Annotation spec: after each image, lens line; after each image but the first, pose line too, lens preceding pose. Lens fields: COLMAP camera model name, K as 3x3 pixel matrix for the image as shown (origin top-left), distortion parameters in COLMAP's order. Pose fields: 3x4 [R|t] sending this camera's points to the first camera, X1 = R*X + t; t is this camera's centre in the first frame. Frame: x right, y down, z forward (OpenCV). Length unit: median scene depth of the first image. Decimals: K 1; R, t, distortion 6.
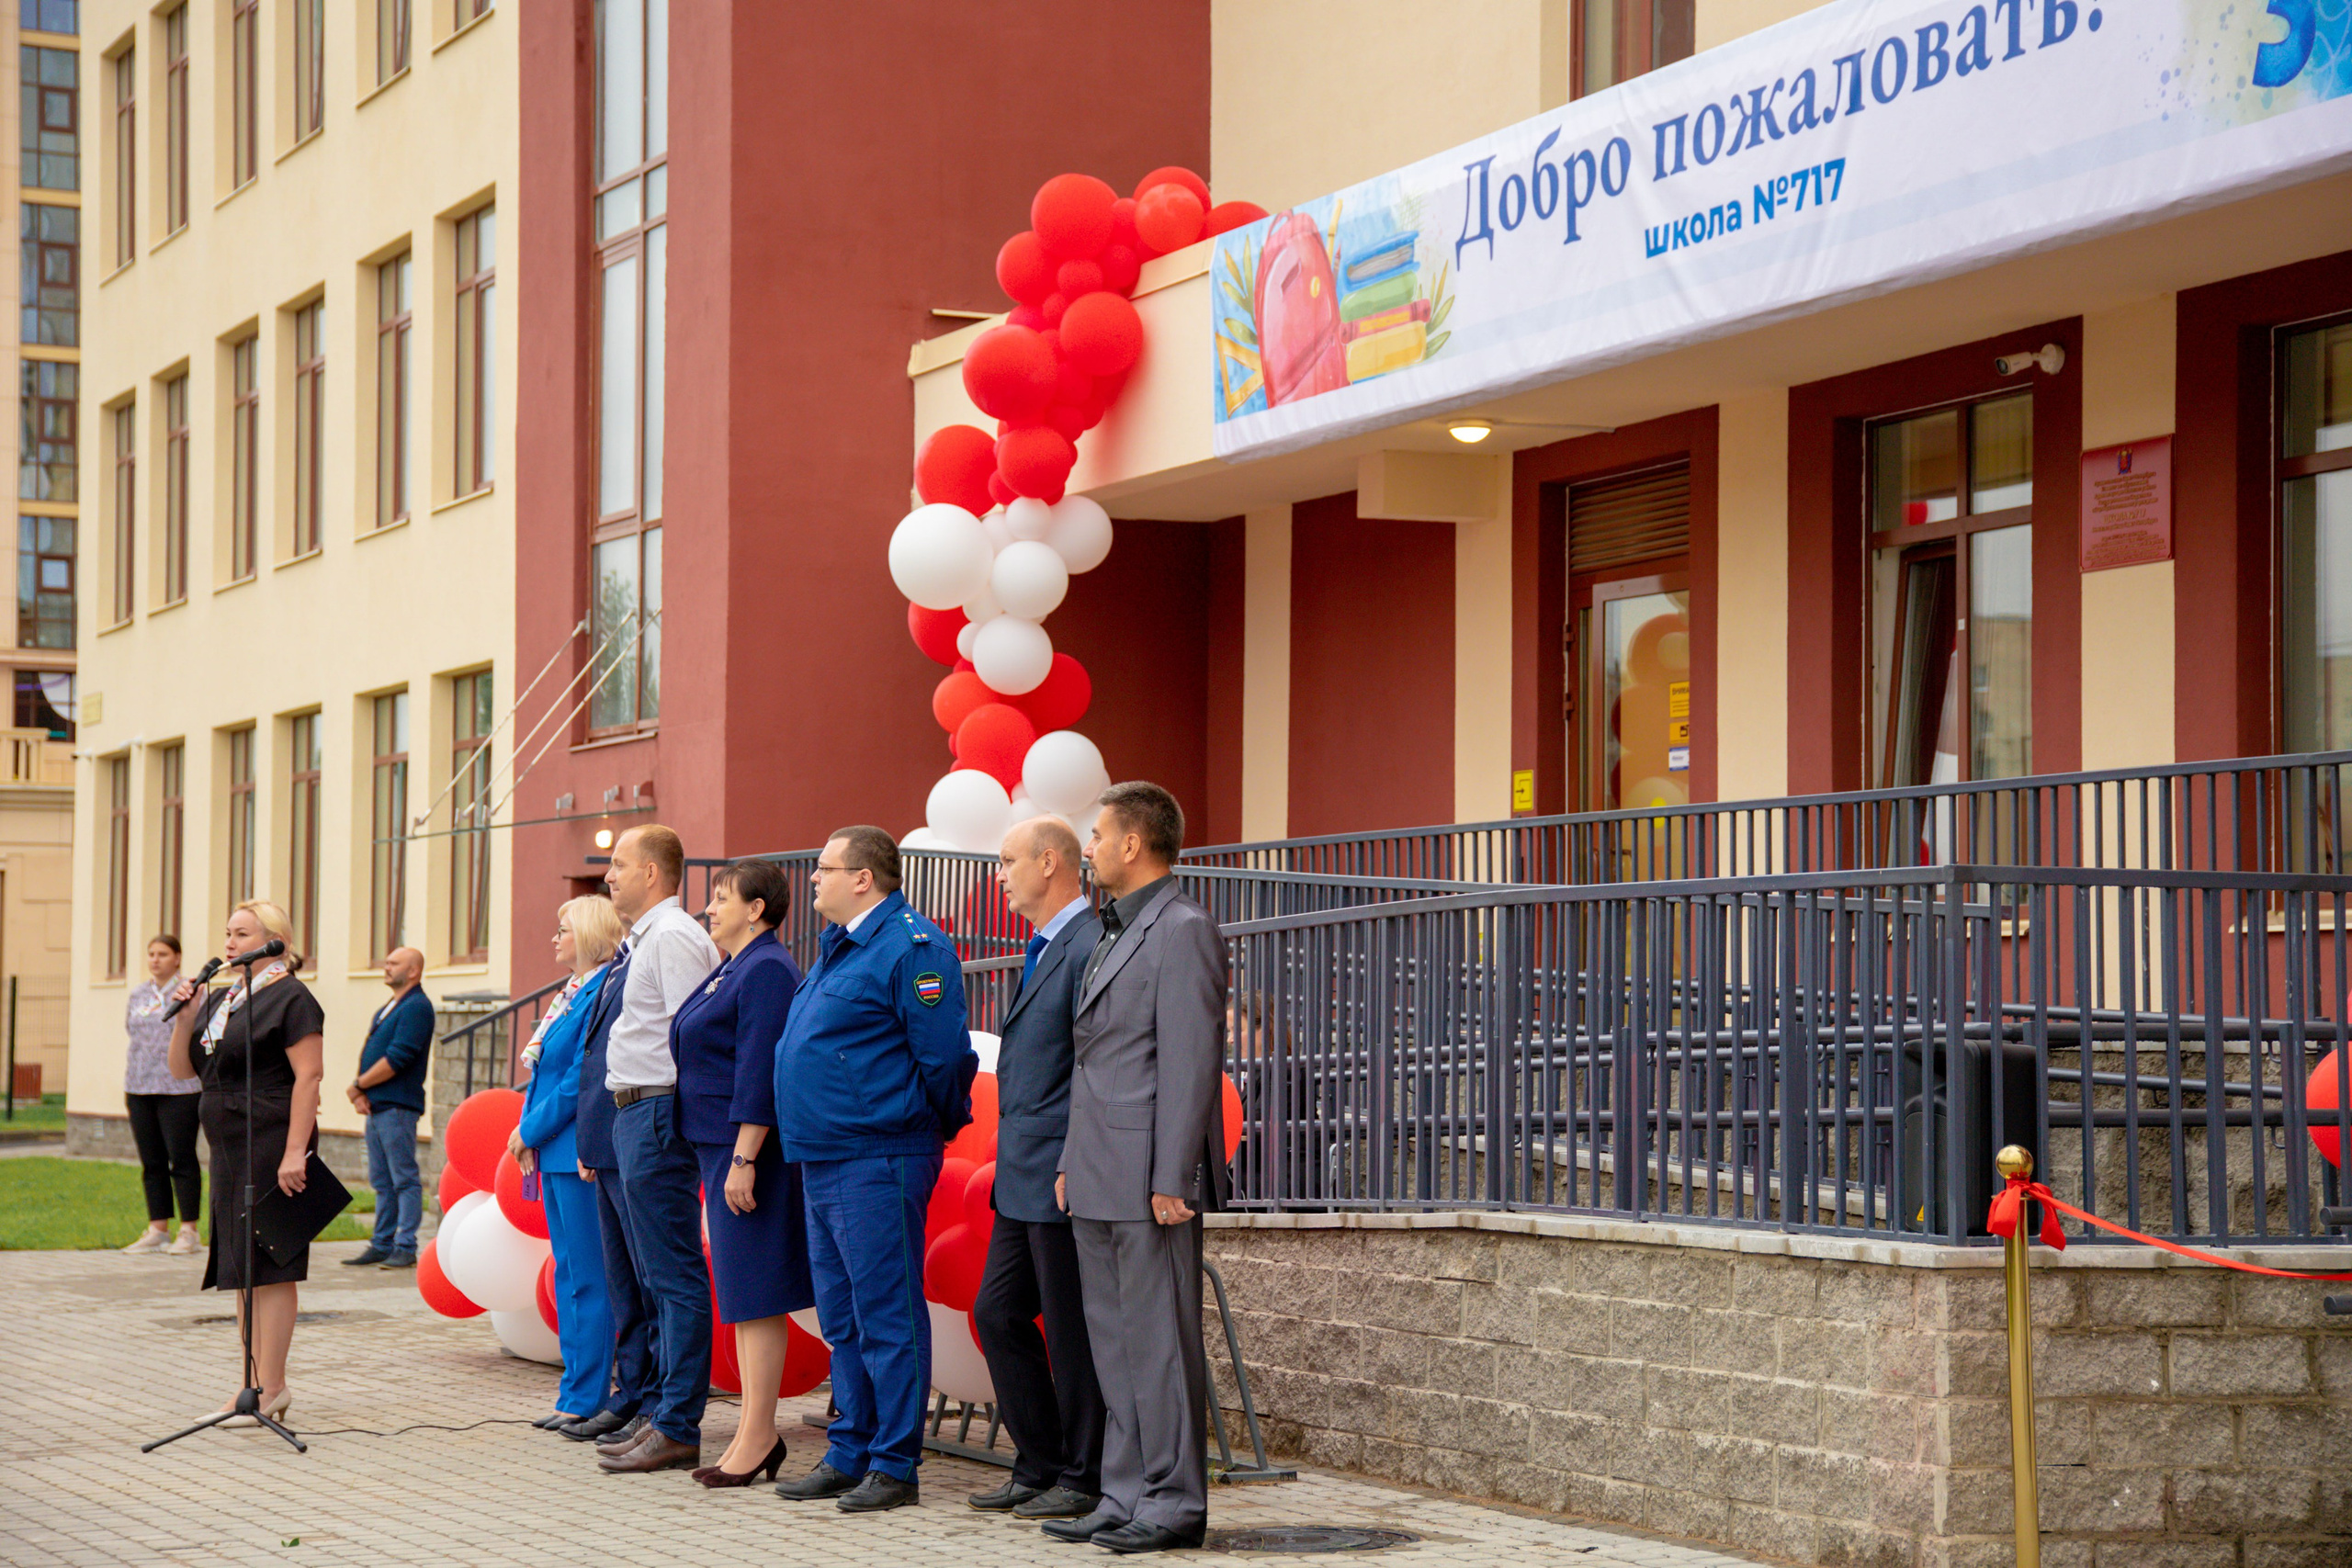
lens RADIAL K [[4777.1, 0, 1185.3], [0, 4777.1, 777.6], [0, 0, 1]] dist [0.655863, 0.000000]
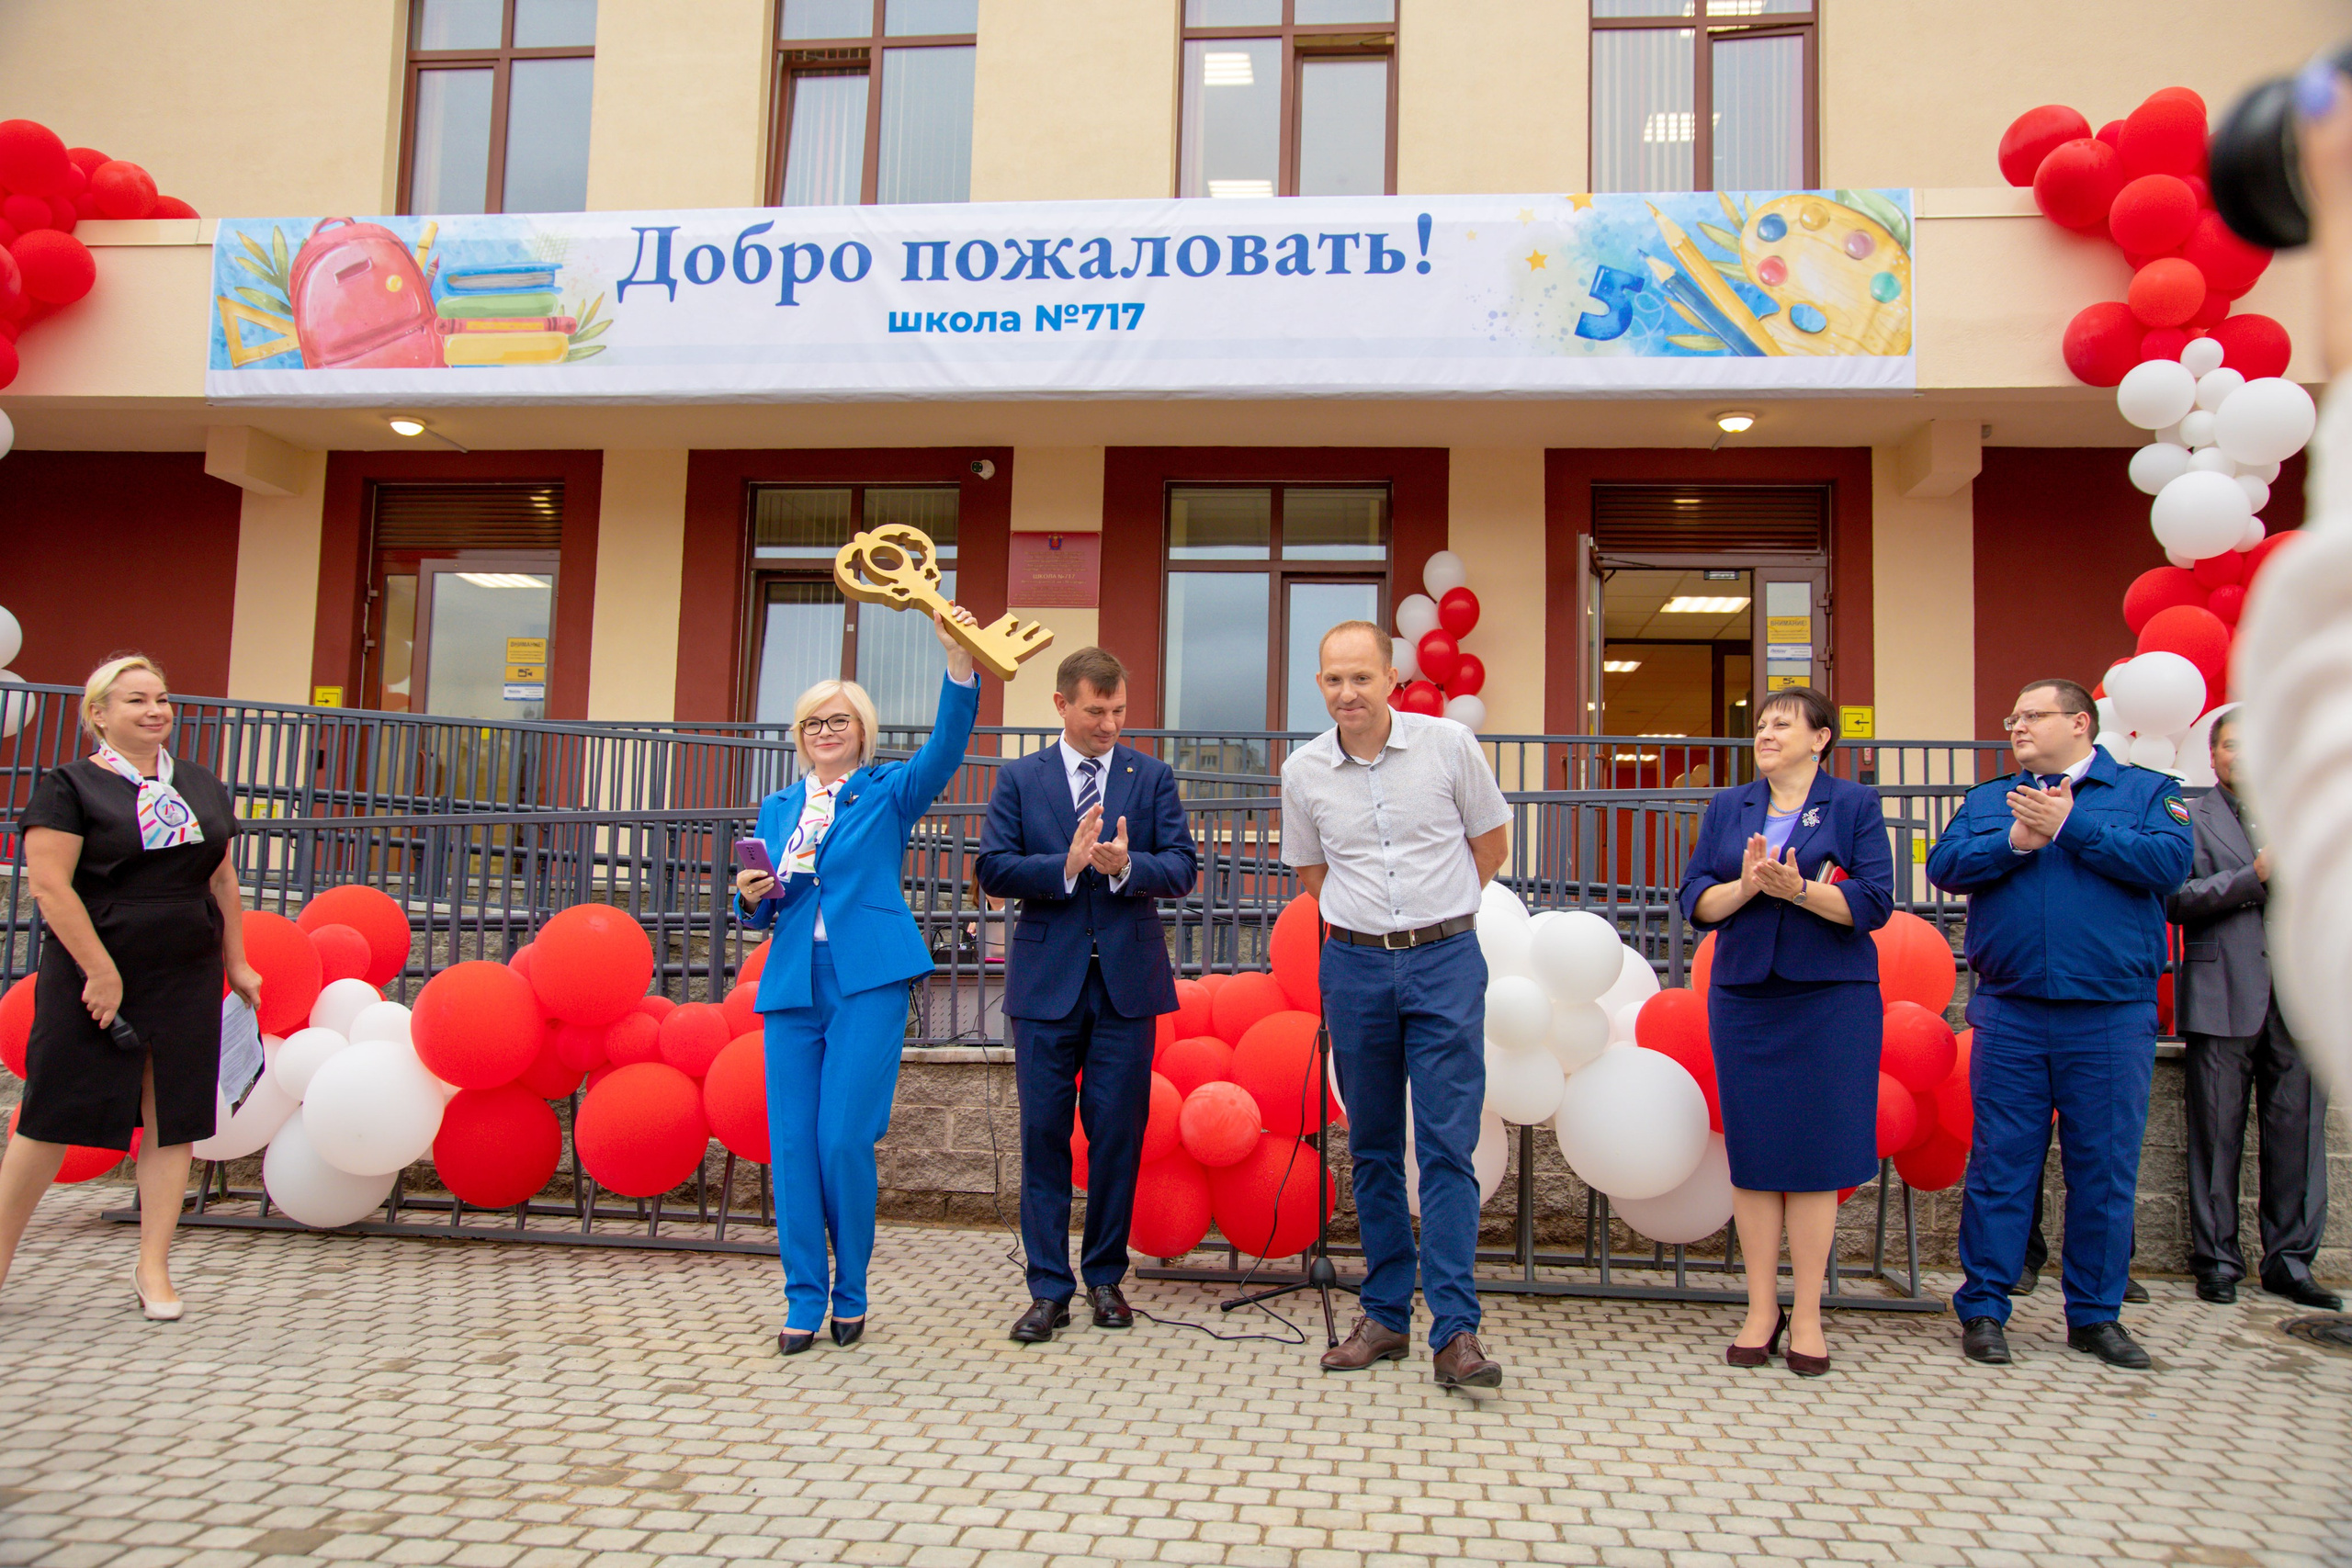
lens RADIAL K [[1989.8, 0, 1179.0], [0, 1989.8, 785.7], [0, 0, 1]] dist [-0.017141, 0.046410]
pose [[0.520603, 0.080862, 0.849961, -0.337199], [-0.073012, 0.996075, -0.050043, 0.044454], [-0.850671, -0.036004, 0.524463, 0.631675]]
